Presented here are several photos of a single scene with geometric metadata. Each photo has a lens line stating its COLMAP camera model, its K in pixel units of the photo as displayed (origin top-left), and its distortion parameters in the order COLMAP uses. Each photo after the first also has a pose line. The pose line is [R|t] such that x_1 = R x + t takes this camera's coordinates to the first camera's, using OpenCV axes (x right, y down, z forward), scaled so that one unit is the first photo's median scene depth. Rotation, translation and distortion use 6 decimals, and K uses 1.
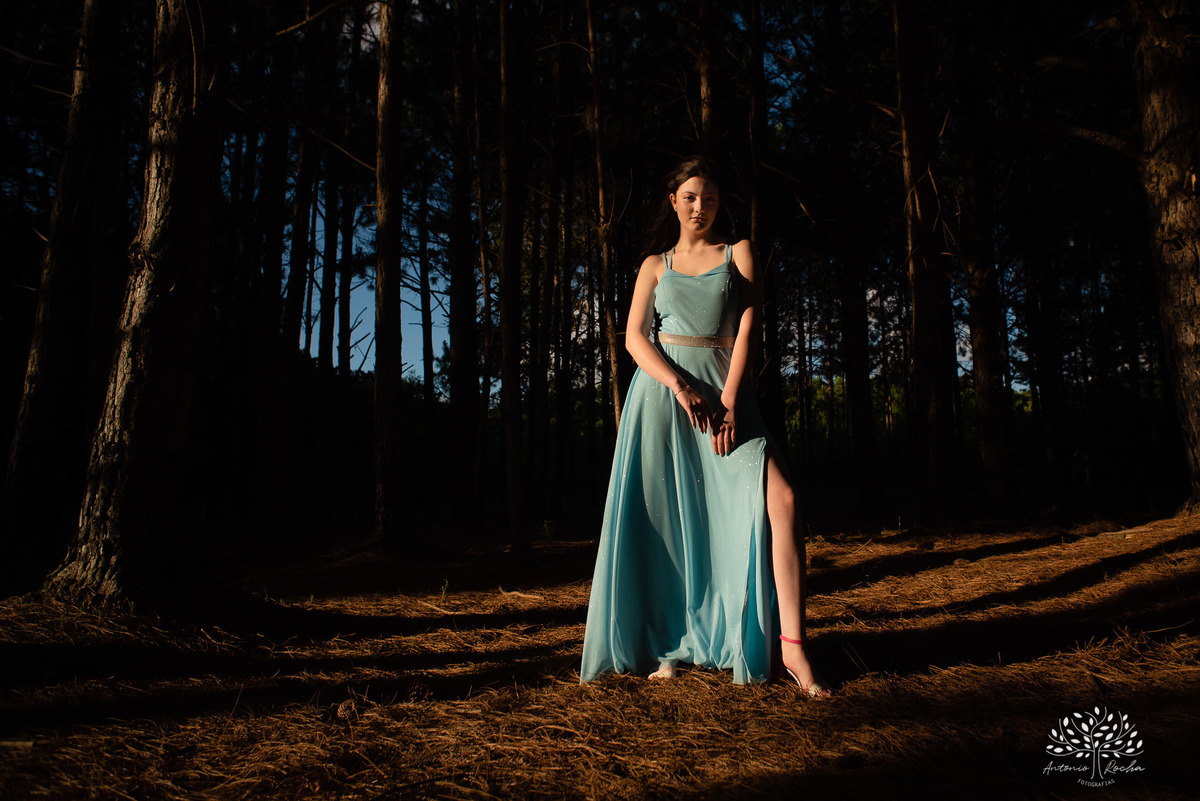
lens RADIAL K [[861.8, 0, 627.5], [0, 861.8, 394.4], [0, 0, 1]] dist [0.006024, -0.002127]
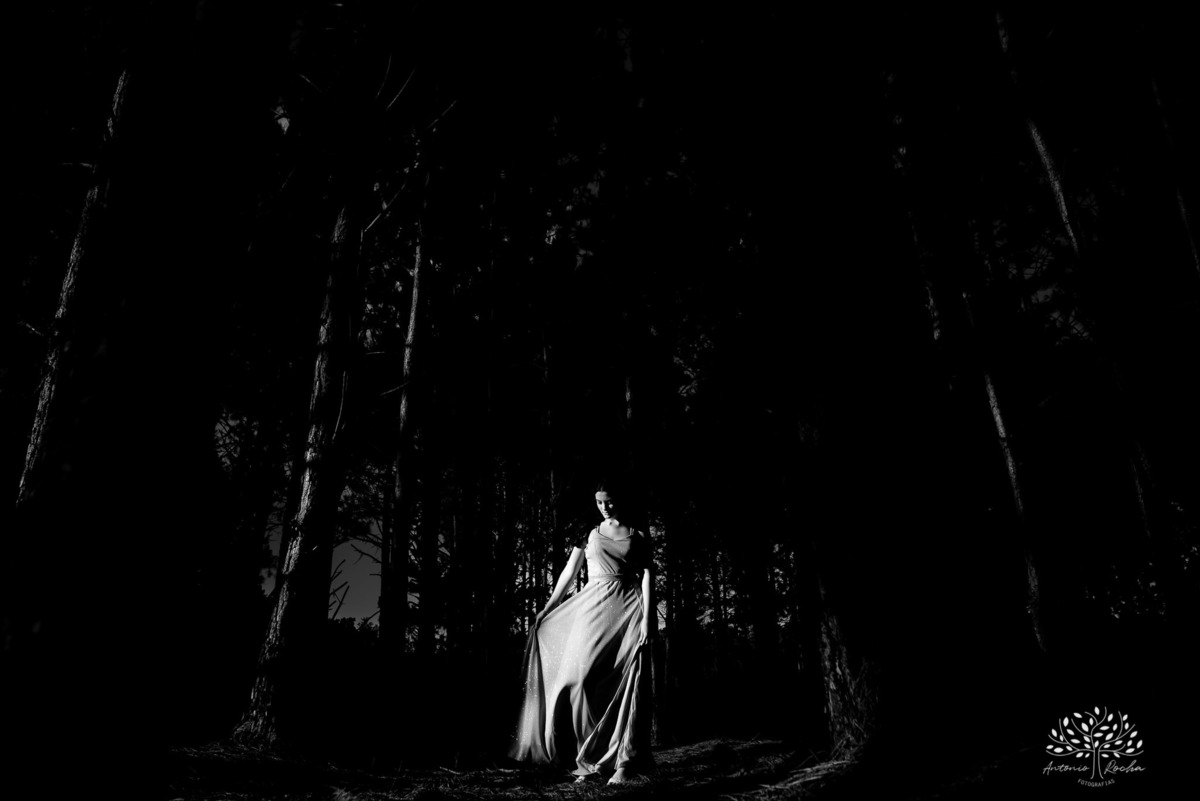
lens RADIAL K [[901.2, 0, 600.0], [0, 901.2, 400.5], [0, 0, 1]] dist [0.006714, -0.001967]
pose [[0.997893, 0.012042, 0.063753, -0.036079], [0.005737, 0.962397, -0.271587, 0.027342], [-0.064626, 0.271380, 0.960300, -0.273322]]
